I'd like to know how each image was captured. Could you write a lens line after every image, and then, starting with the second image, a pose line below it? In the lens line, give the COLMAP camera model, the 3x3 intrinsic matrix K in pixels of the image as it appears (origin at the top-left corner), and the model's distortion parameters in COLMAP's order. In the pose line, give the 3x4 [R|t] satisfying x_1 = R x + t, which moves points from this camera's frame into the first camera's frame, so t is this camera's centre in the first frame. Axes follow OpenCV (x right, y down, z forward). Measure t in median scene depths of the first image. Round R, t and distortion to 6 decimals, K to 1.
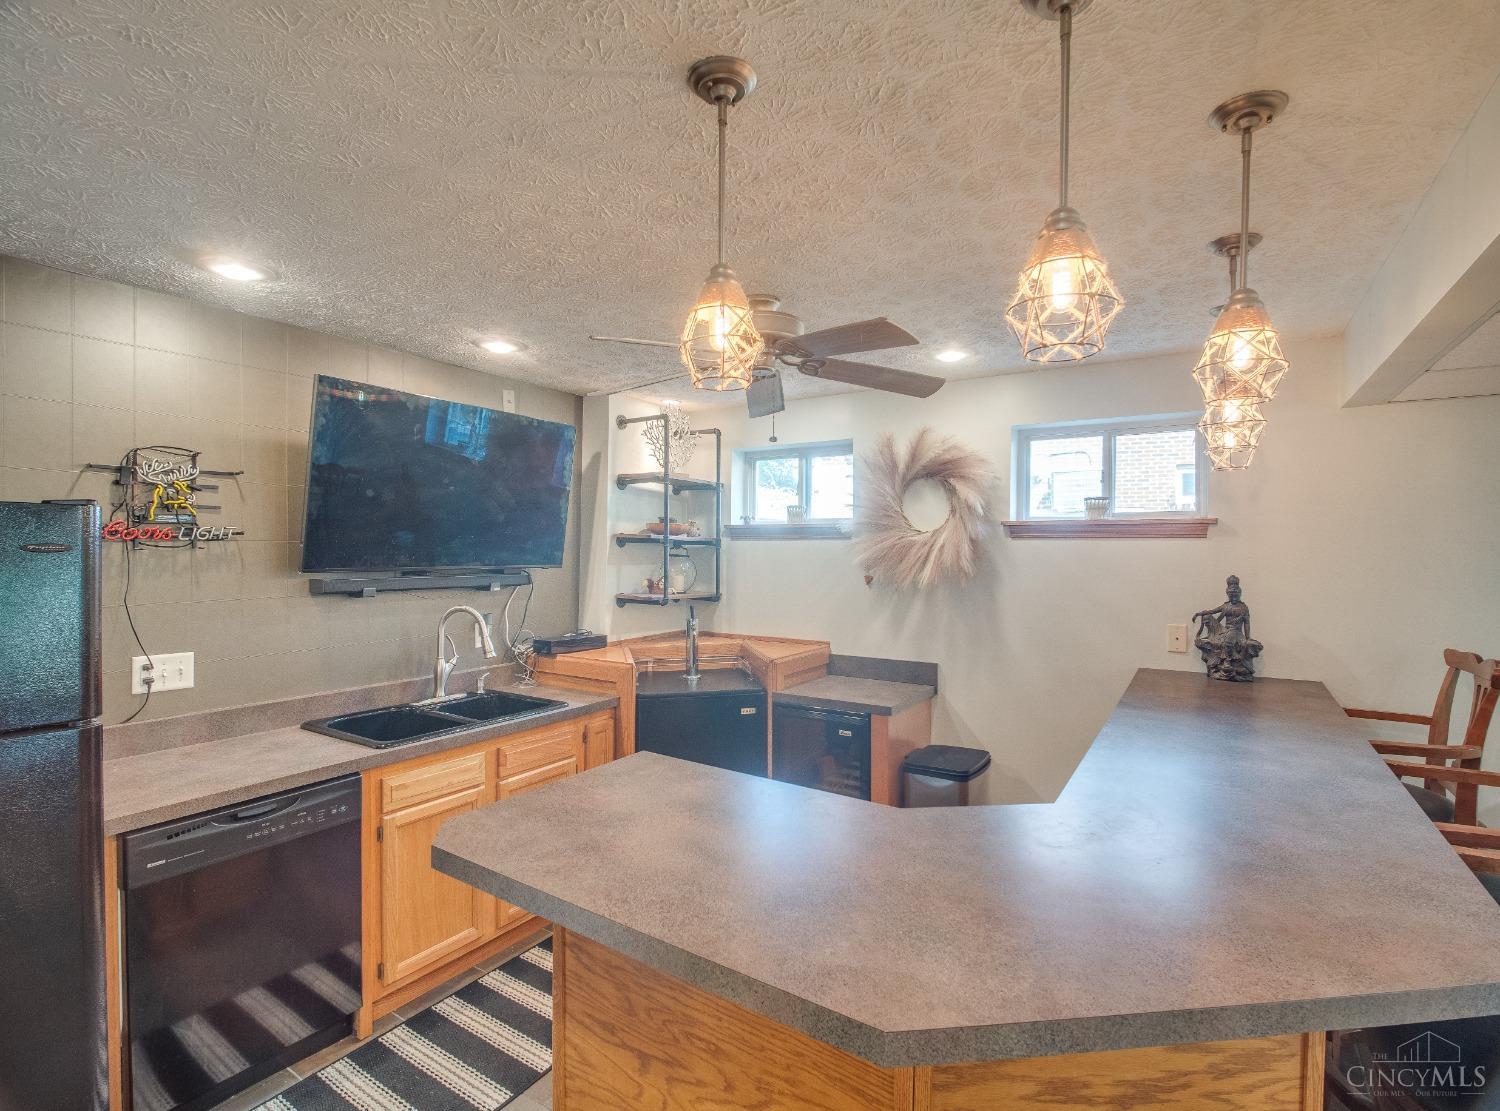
lens RADIAL K [[716.3, 0, 741.7], [0, 716.3, 551.7], [0, 0, 1]] dist [0.000859, -0.012348]
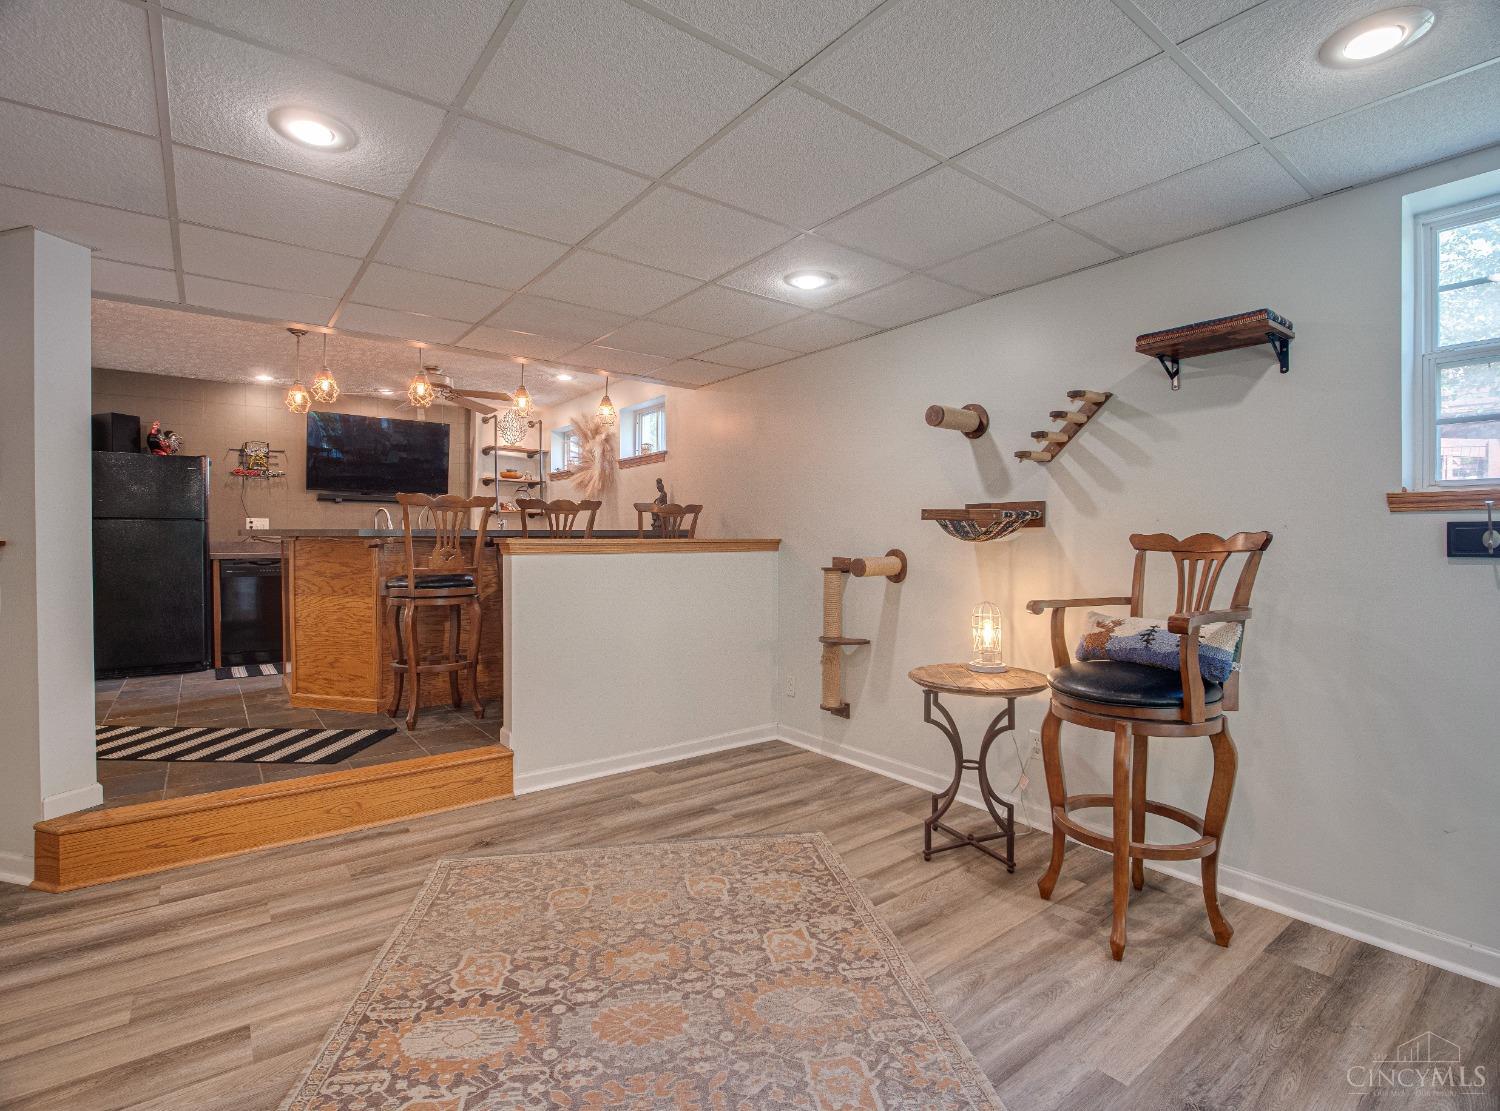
lens RADIAL K [[716.3, 0, 741.7], [0, 716.3, 551.7], [0, 0, 1]] dist [0.000859, -0.012348]
pose [[0.941113, -0.003298, -0.338077, 1.266563], [0.007597, 0.999906, 0.011394, 0.174379], [0.338008, -0.013291, 0.941049, -0.648049]]
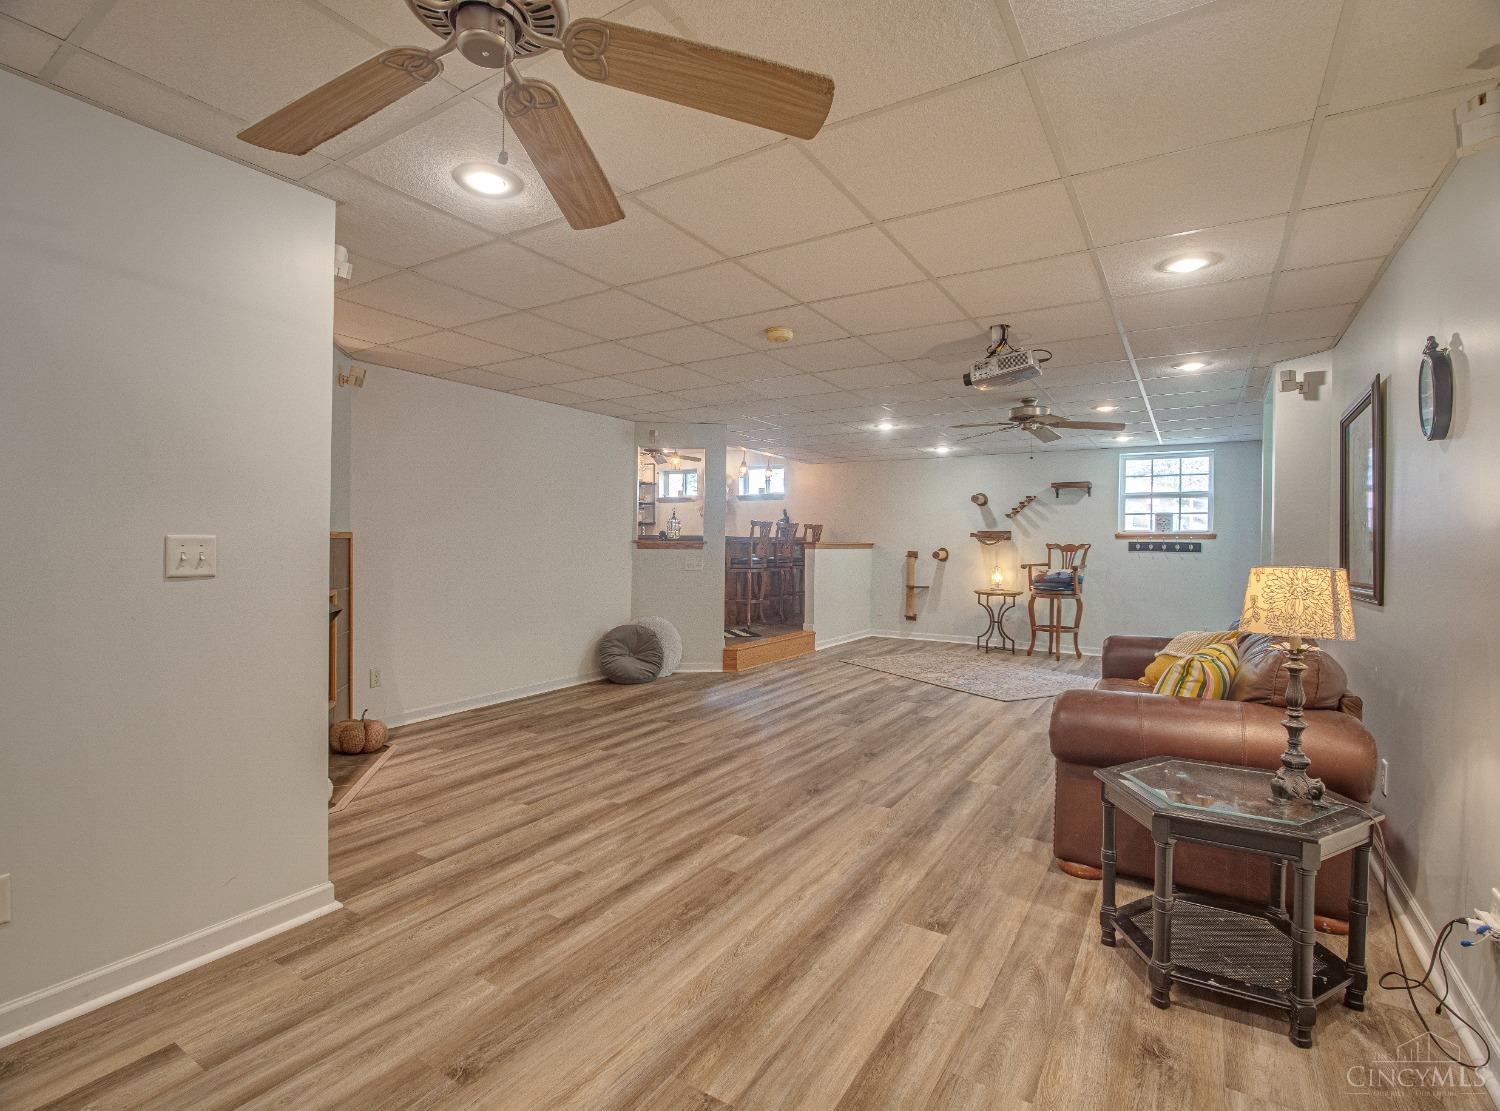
lens RADIAL K [[716.3, 0, 741.7], [0, 716.3, 551.7], [0, 0, 1]] dist [0.000859, -0.012348]
pose [[0.999974, 0.003799, 0.006203, 0.356105], [-0.003880, 0.999906, 0.013152, 0.167066], [-0.006152, -0.013176, 0.999894, -2.199862]]
